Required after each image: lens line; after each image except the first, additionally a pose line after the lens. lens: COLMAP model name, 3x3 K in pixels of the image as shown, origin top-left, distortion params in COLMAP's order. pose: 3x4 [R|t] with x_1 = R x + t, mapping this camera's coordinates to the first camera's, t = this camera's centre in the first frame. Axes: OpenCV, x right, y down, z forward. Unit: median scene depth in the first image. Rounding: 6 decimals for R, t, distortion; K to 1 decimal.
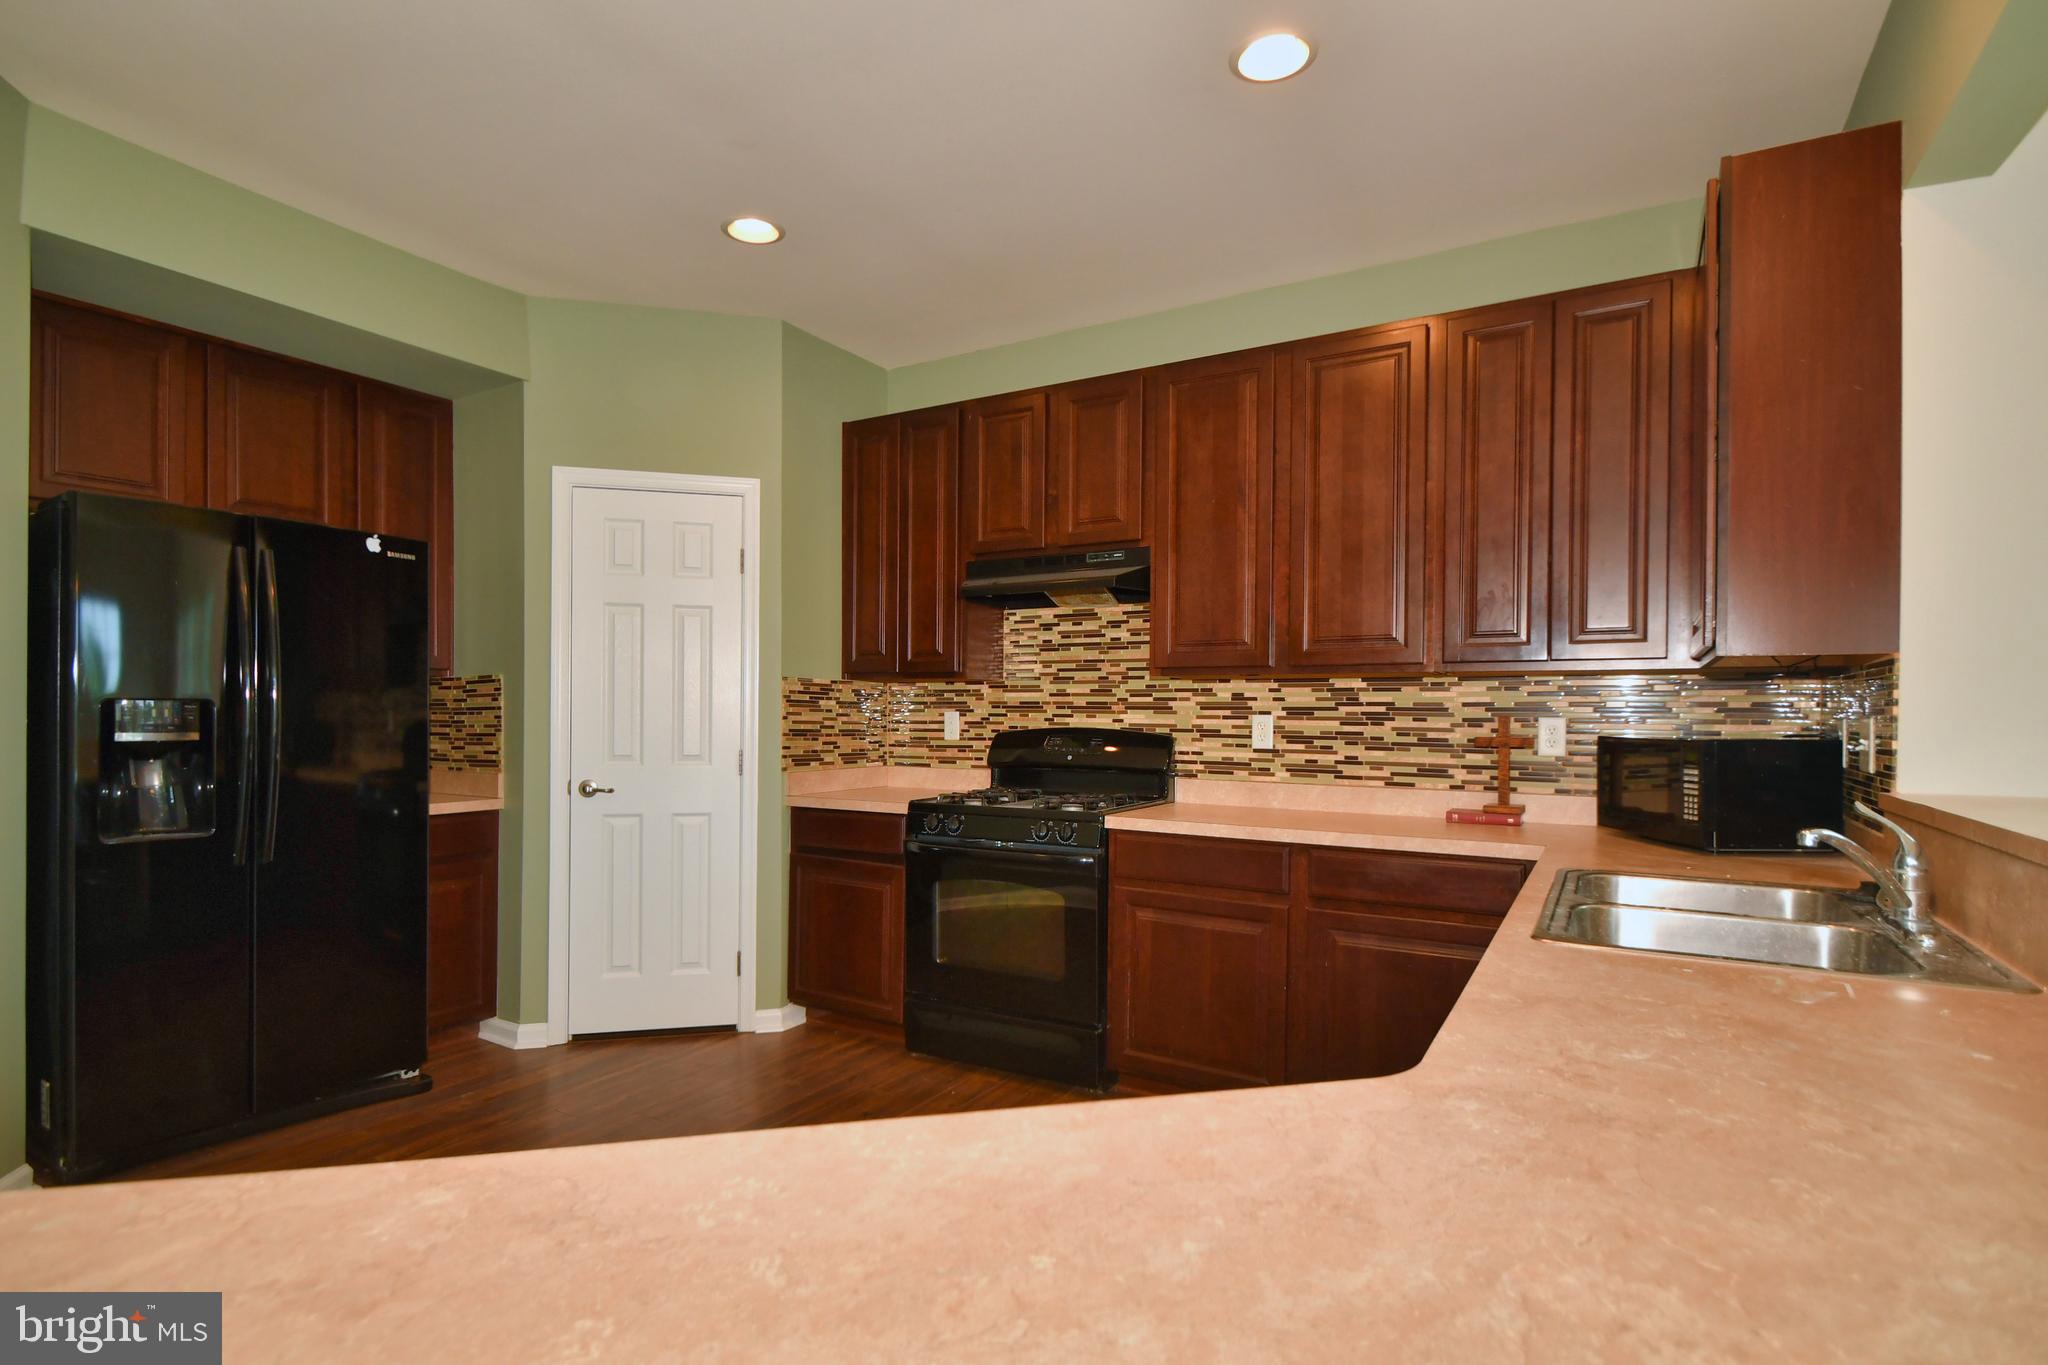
lens RADIAL K [[994.8, 0, 1007.4], [0, 994.8, 721.3], [0, 0, 1]] dist [-0.002027, -0.001359]
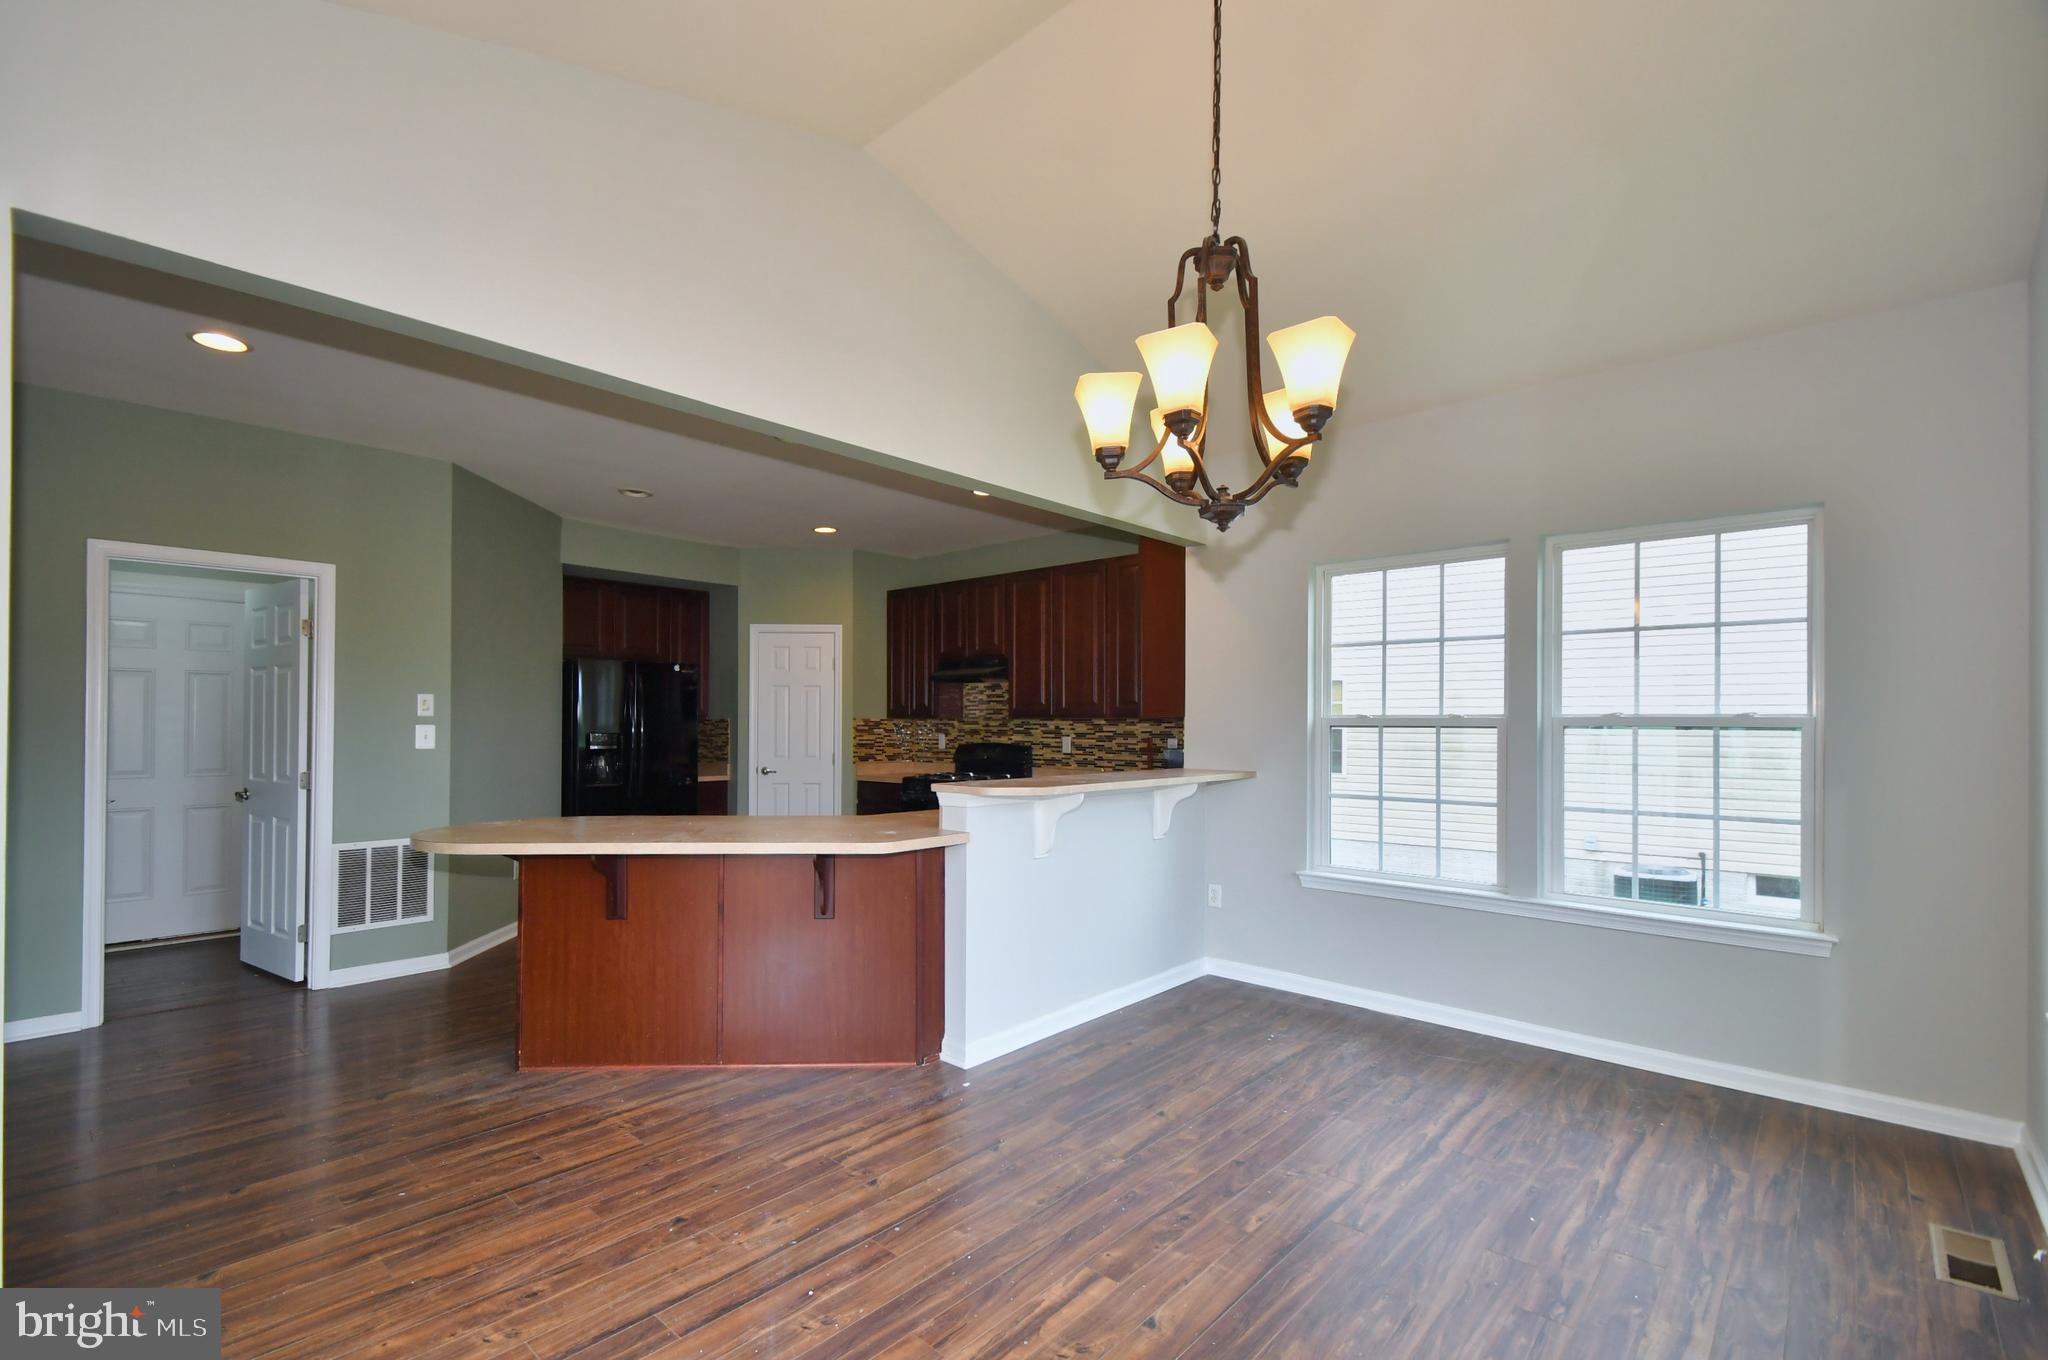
lens RADIAL K [[889.6, 0, 1023.3], [0, 889.6, 717.4], [0, 0, 1]] dist [0.001897, -0.003071]
pose [[0.981682, -0.005690, -0.190444, 0.501786], [0.002443, 0.999848, -0.017283, -0.014035], [0.190513, 0.016501, 0.981546, -0.802459]]
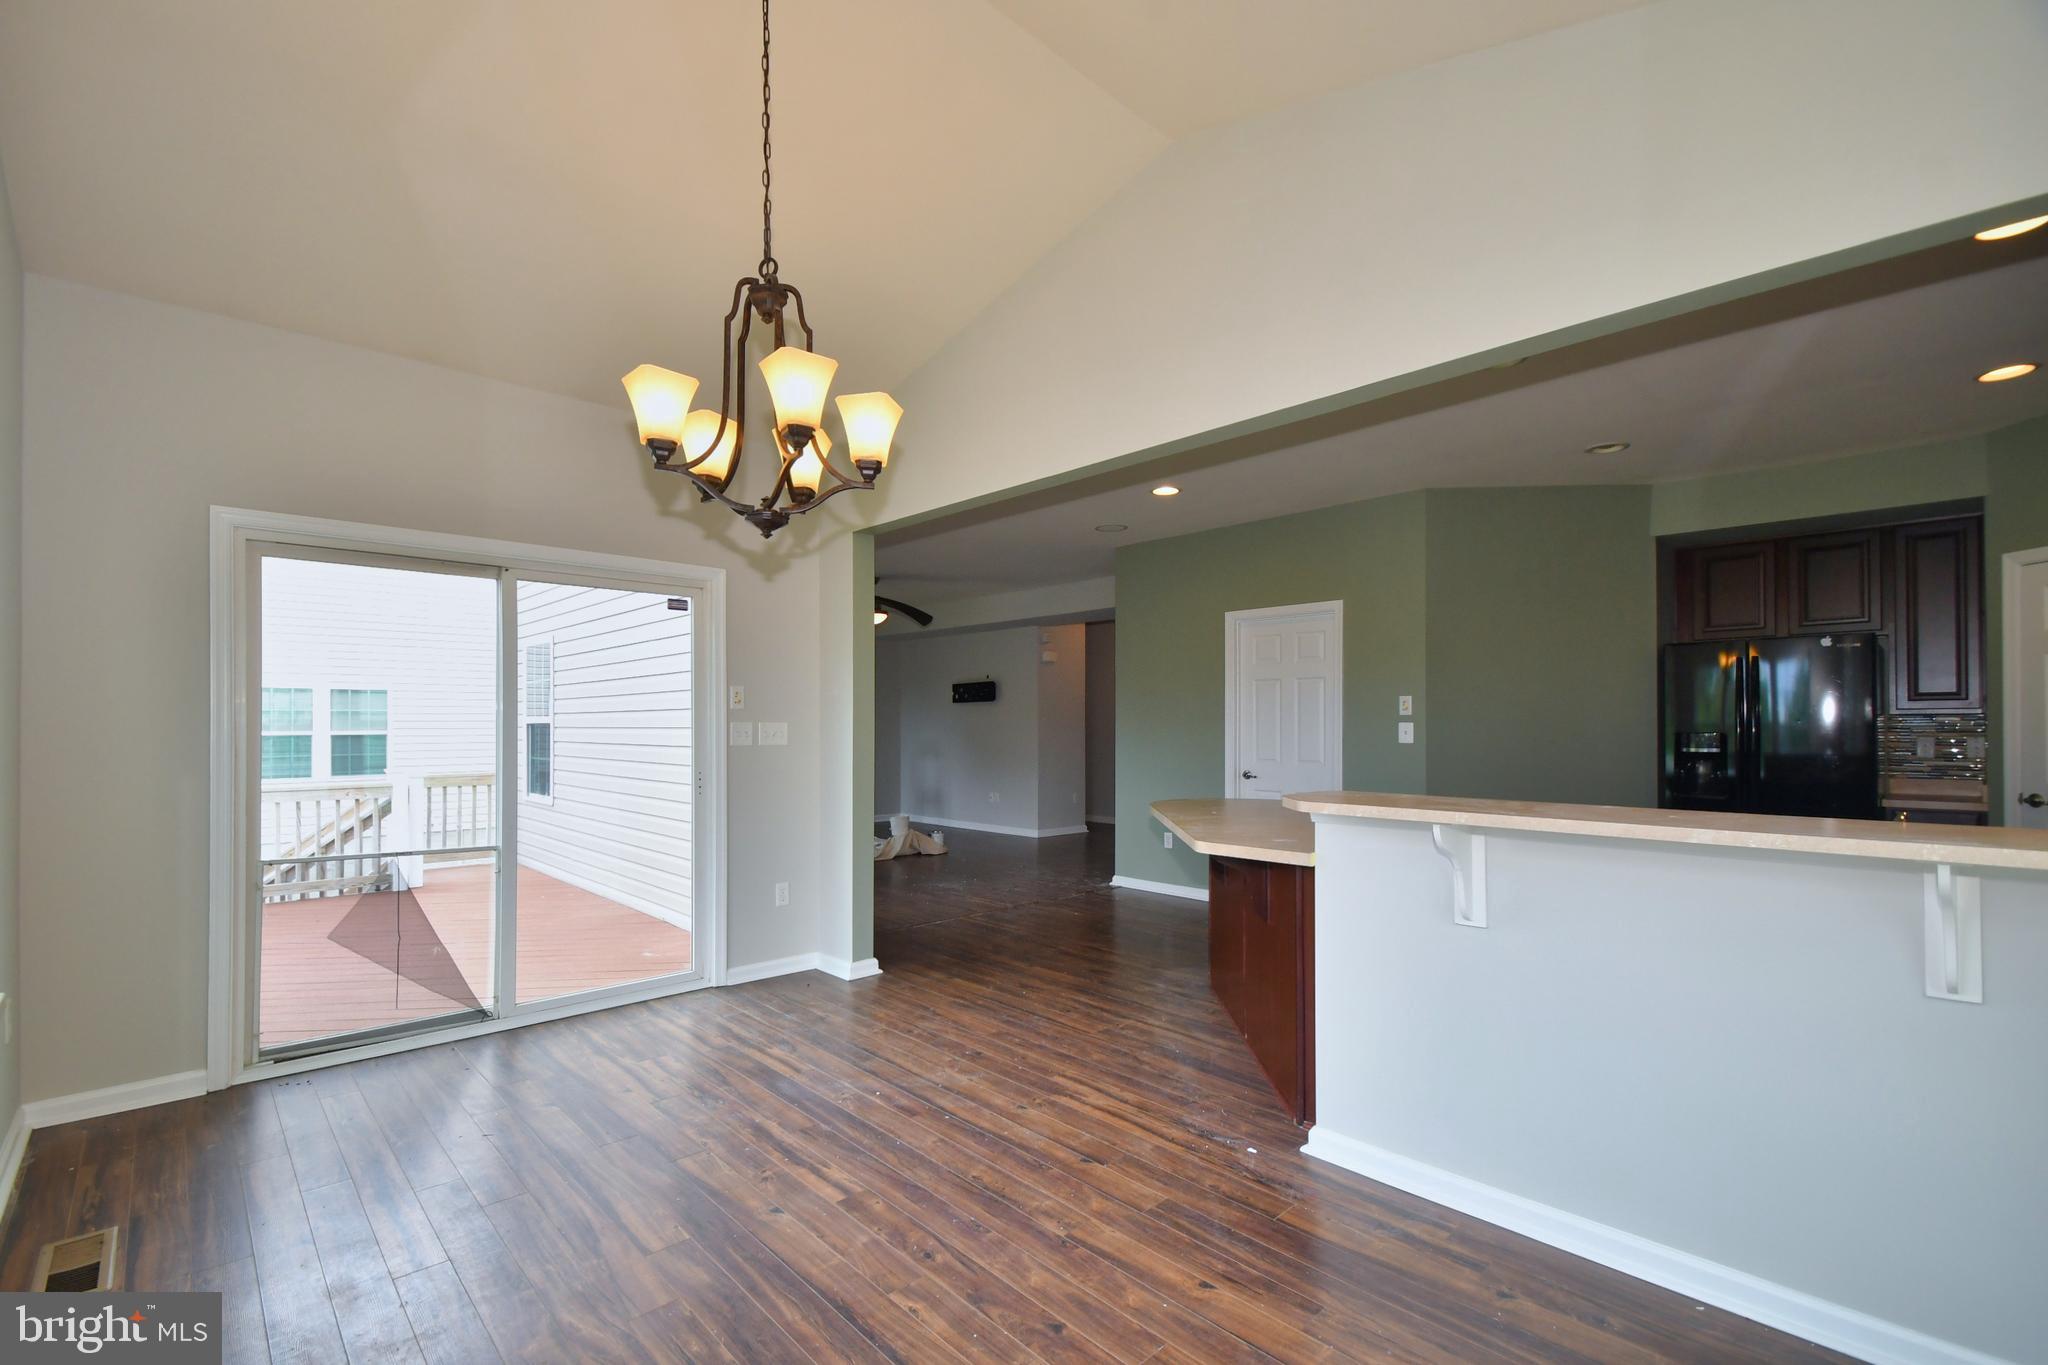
lens RADIAL K [[889.6, 0, 990.6], [0, 889.6, 717.8], [0, 0, 1]] dist [0.001897, -0.003071]
pose [[-0.274826, -0.012977, -0.961406, 1.028863], [-0.010037, 0.999893, -0.010627, -0.012325], [0.961441, 0.006729, -0.274927, 0.023555]]
